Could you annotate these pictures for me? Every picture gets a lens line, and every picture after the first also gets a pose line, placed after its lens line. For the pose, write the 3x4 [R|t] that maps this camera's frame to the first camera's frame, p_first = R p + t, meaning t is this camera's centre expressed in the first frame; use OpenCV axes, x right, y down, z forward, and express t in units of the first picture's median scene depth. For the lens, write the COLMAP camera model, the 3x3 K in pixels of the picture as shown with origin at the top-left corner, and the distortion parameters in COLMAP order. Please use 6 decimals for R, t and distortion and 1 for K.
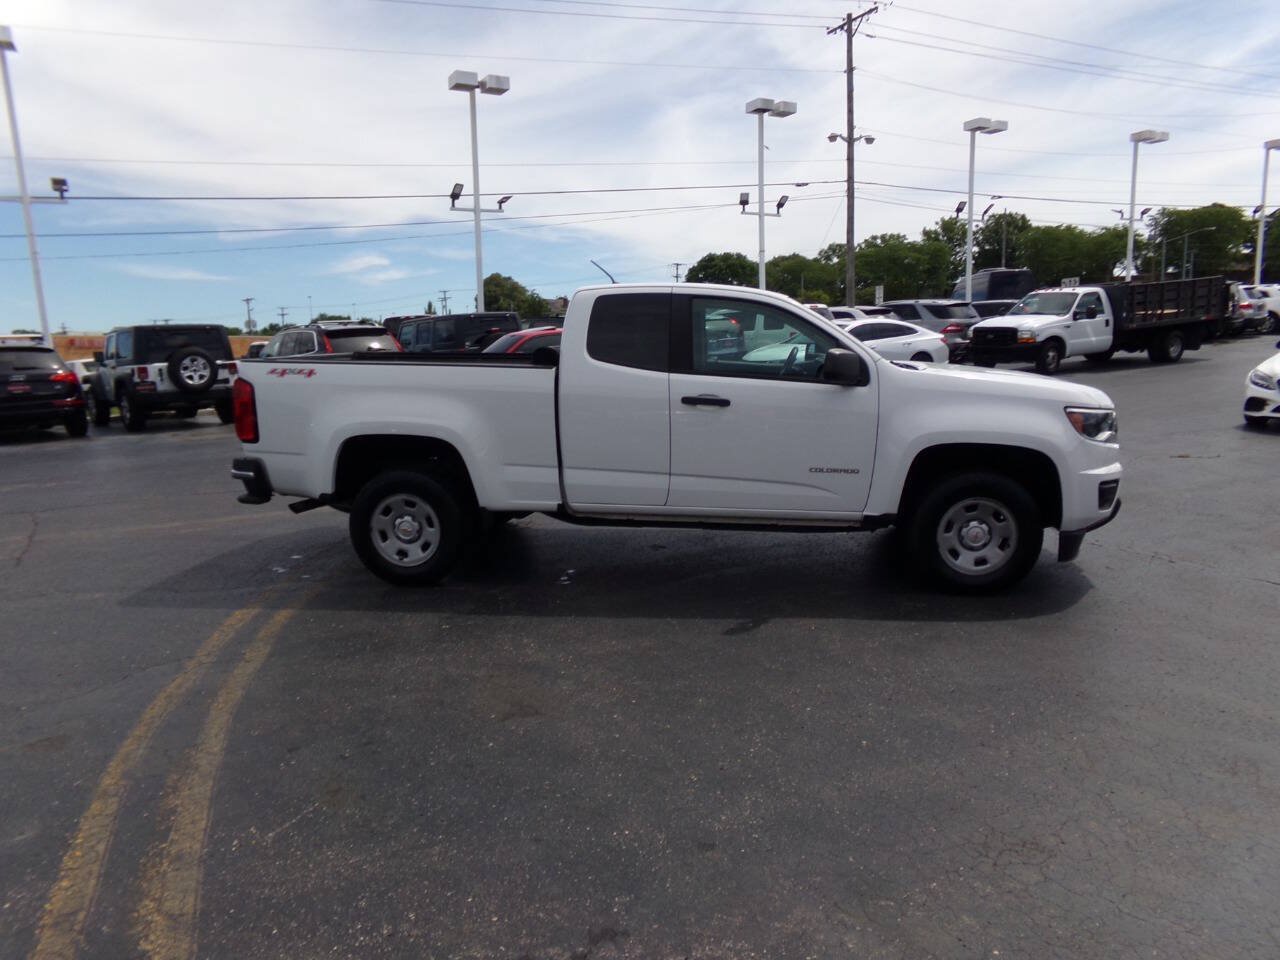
lens RADIAL K [[885.1, 0, 645.0], [0, 885.1, 483.1], [0, 0, 1]] dist [-0.013354, 0.042732]
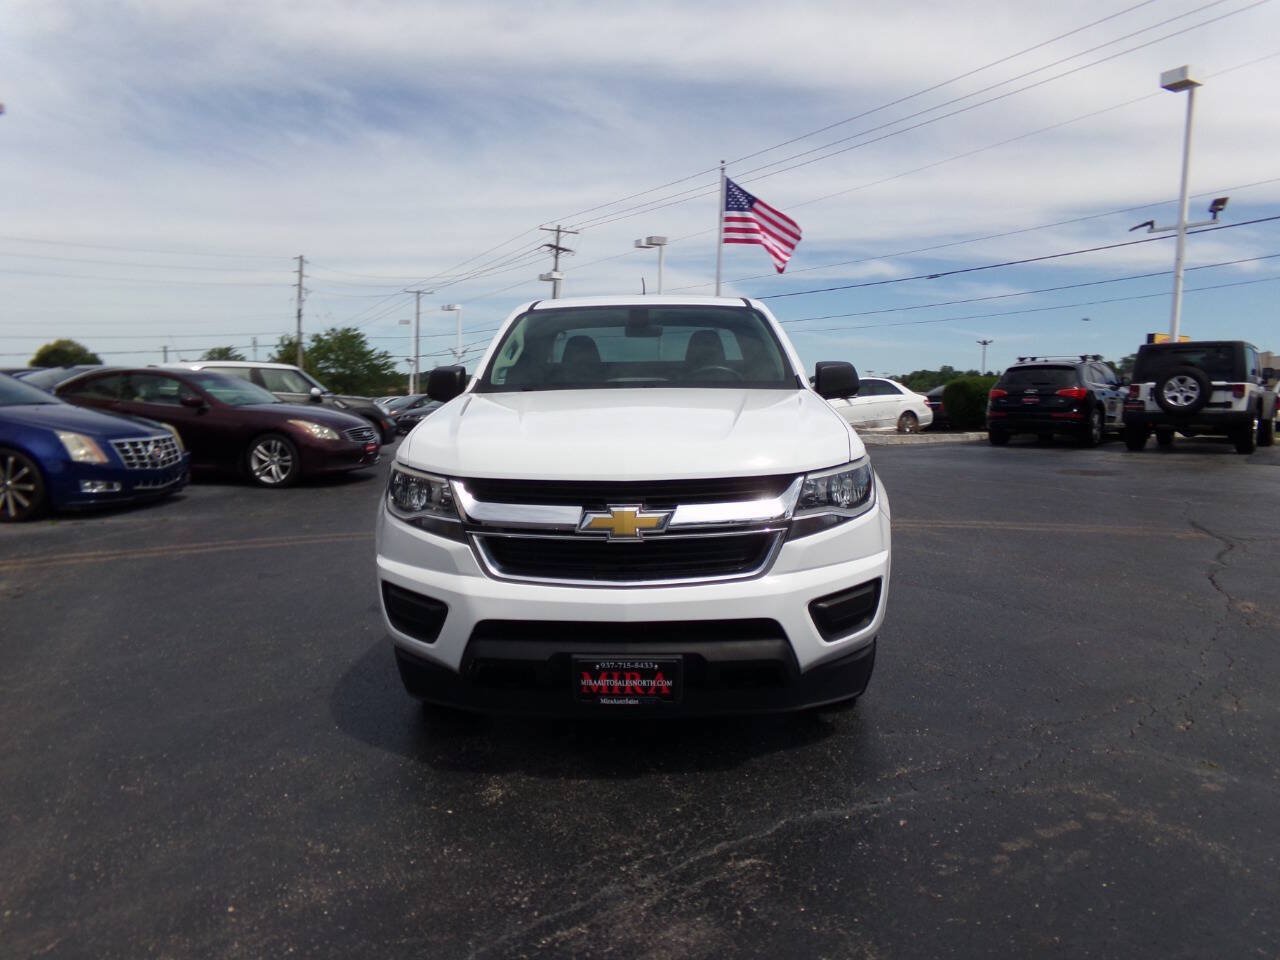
lens RADIAL K [[885.1, 0, 642.2], [0, 885.1, 494.2], [0, 0, 1]] dist [-0.013354, 0.042732]
pose [[0.101152, 0.157087, -0.982391, 0.331604], [-0.166531, 0.976197, 0.138950, -0.052149], [0.980834, 0.149543, 0.124905, 0.316723]]
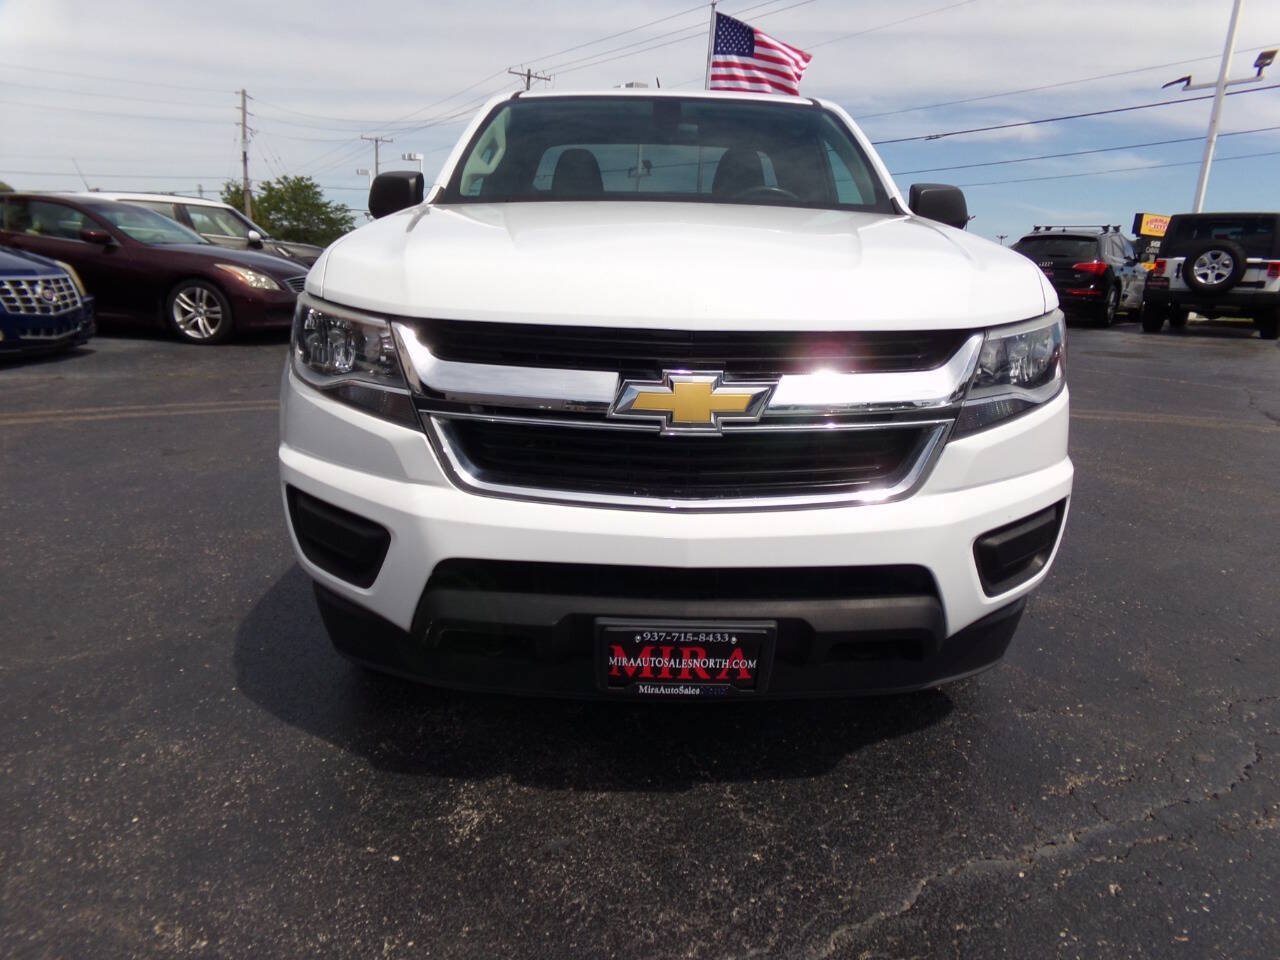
lens RADIAL K [[885.1, 0, 643.1], [0, 885.1, 488.9], [0, 0, 1]] dist [-0.013354, 0.042732]
pose [[0.133657, 0.293162, -0.946674, 0.264438], [-0.199415, 0.943662, 0.264074, -0.039299], [0.970757, 0.153486, 0.184588, 0.313309]]
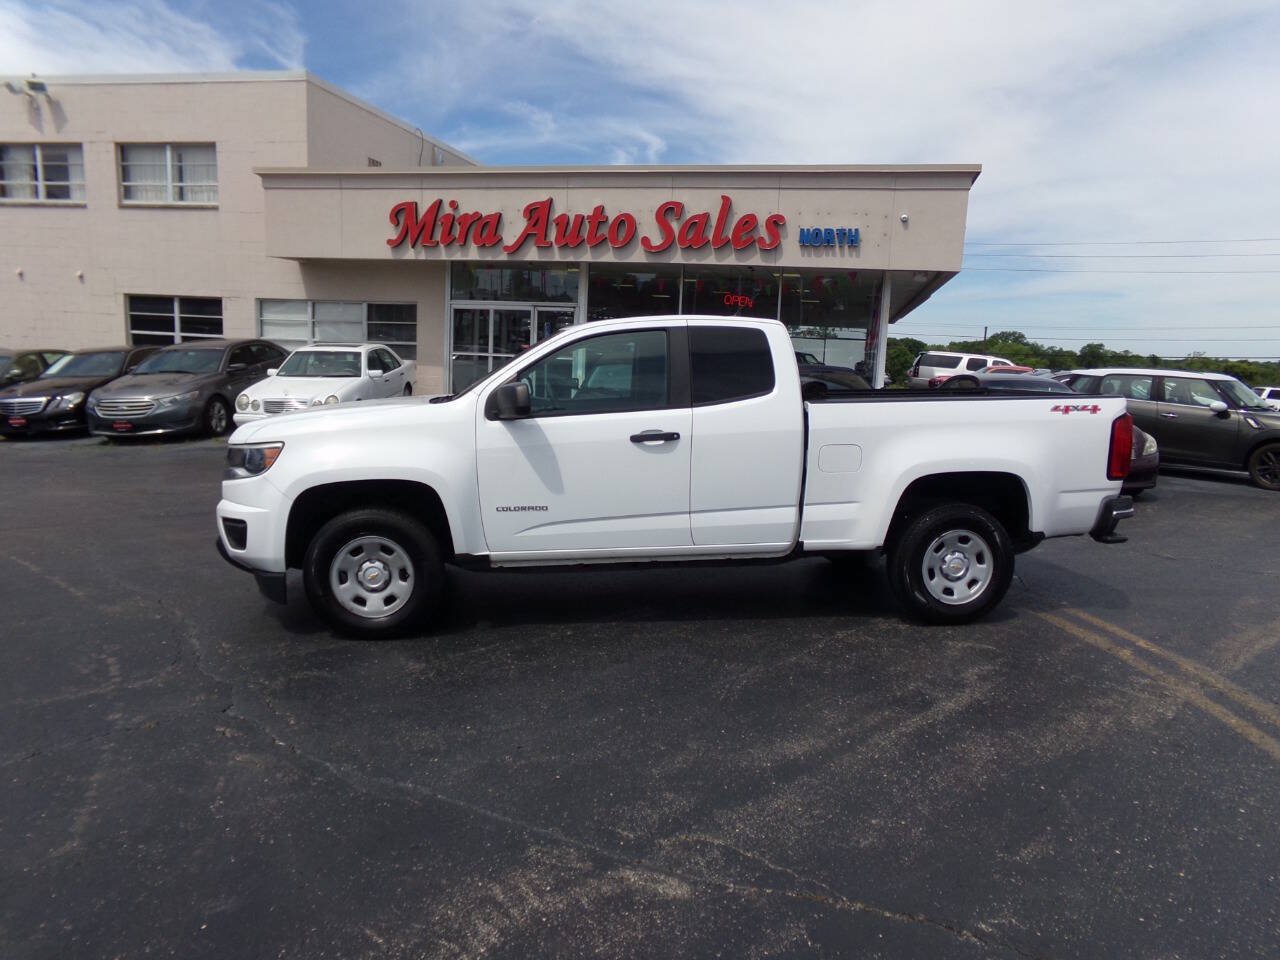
lens RADIAL K [[885.1, 0, 632.7], [0, 885.1, 486.2], [0, 0, 1]] dist [-0.013354, 0.042732]
pose [[-0.966331, 0.033597, -0.255098, 0.115082], [-0.049220, 0.948992, 0.311435, -0.120760], [0.252549, 0.313505, -0.915387, 0.669236]]
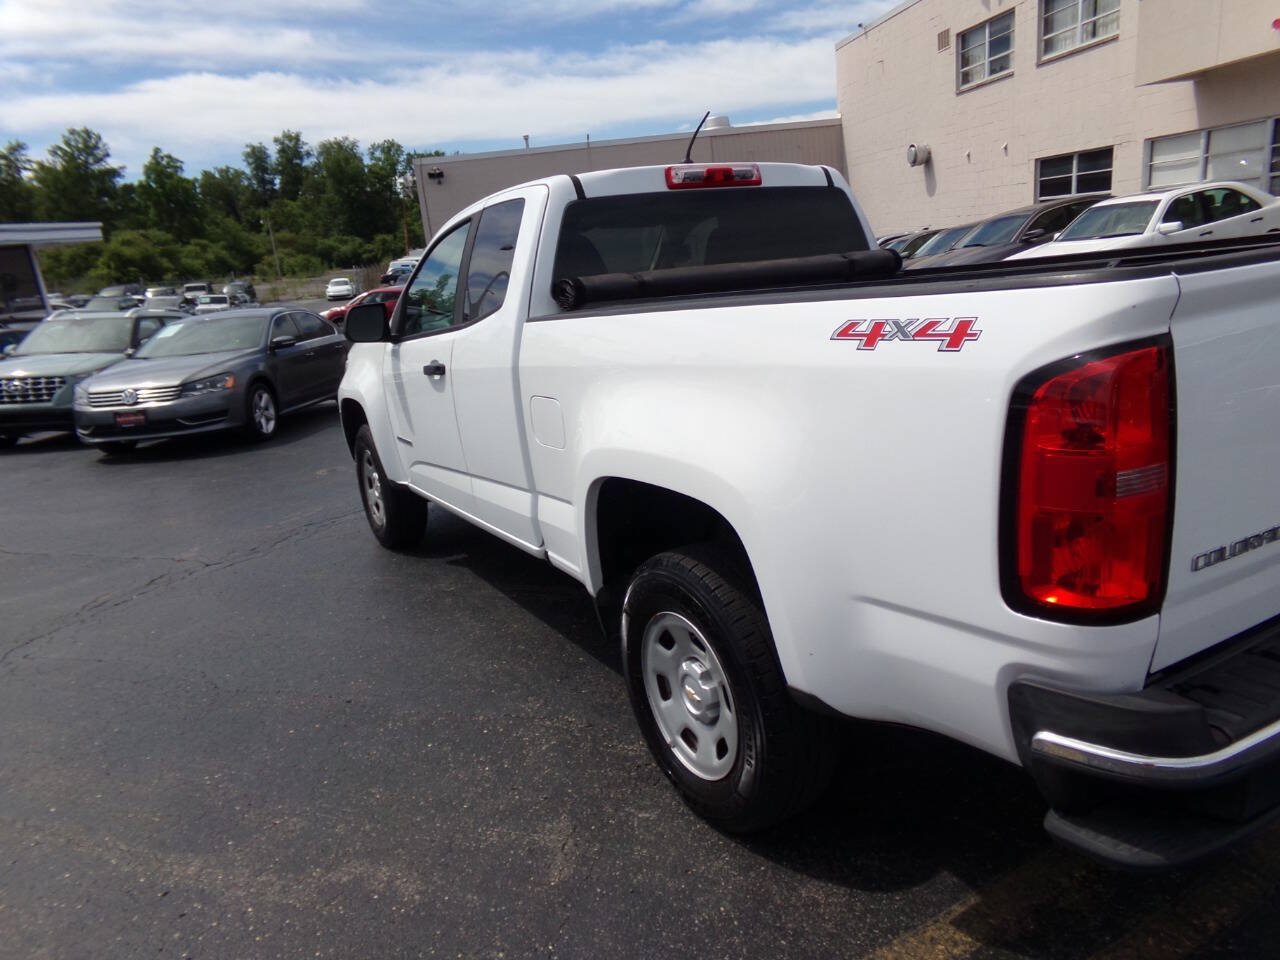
lens RADIAL K [[885.1, 0, 647.7], [0, 885.1, 478.9], [0, 0, 1]] dist [-0.013354, 0.042732]
pose [[-0.606050, -0.117282, 0.786733, -0.214345], [0.242887, 0.914545, 0.323440, -0.072694], [-0.757436, 0.387108, -0.525774, 0.460198]]
